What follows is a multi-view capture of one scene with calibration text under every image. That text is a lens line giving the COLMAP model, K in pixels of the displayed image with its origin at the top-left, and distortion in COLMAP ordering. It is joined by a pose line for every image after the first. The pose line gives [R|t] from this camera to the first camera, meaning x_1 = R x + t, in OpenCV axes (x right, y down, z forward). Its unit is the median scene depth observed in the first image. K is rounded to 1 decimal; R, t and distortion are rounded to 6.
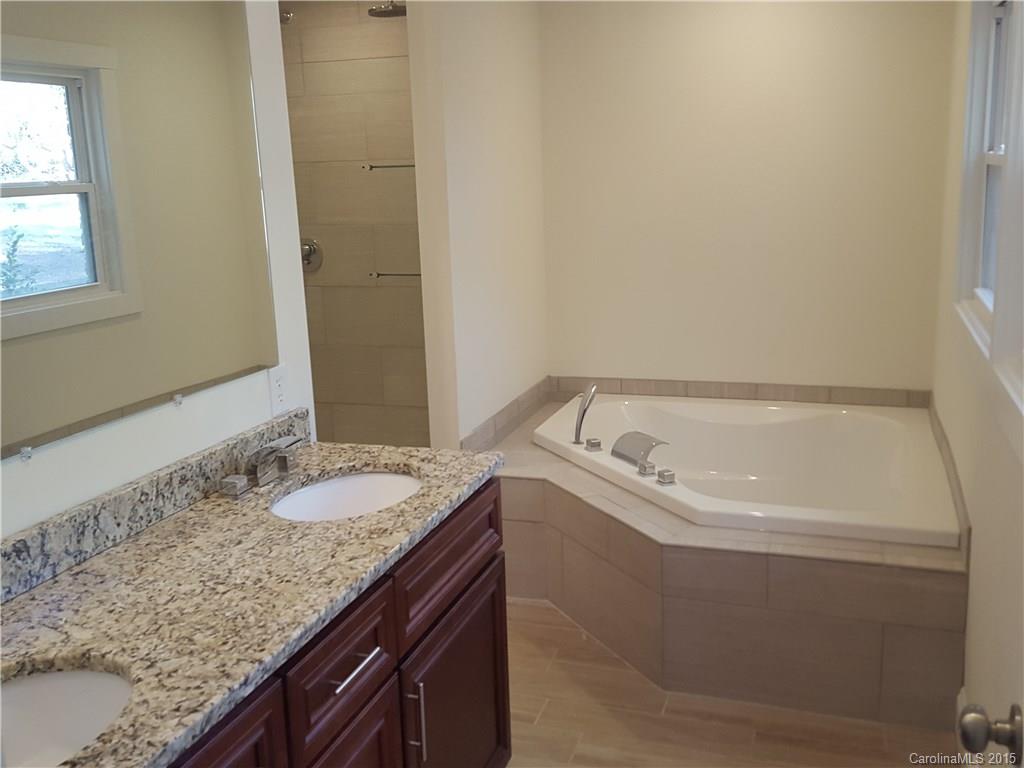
lens RADIAL K [[1017.1, 0, 517.6], [0, 1017.1, 398.8], [0, 0, 1]] dist [0.175613, -0.364833]
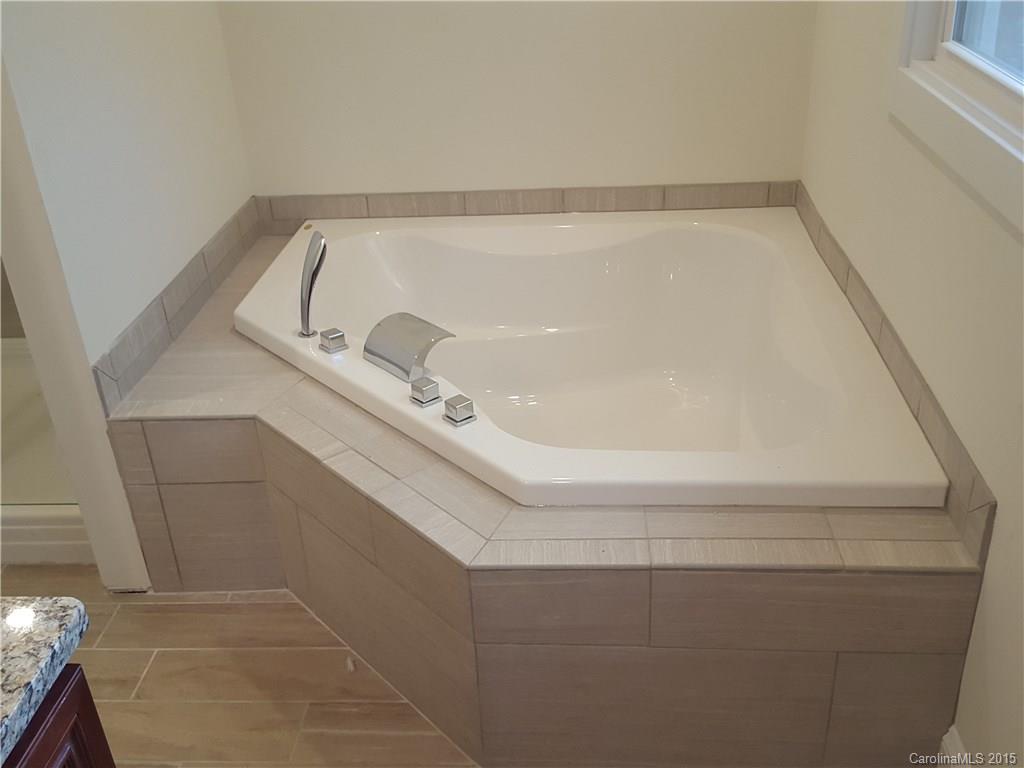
lens RADIAL K [[1017.1, 0, 517.6], [0, 1017.1, 398.8], [0, 0, 1]] dist [0.175613, -0.364833]
pose [[0.969148, -0.131648, 0.208377, 0.050777], [0.073595, 0.961406, 0.265107, -0.077548], [-0.235235, -0.241593, 0.941434, 0.397034]]
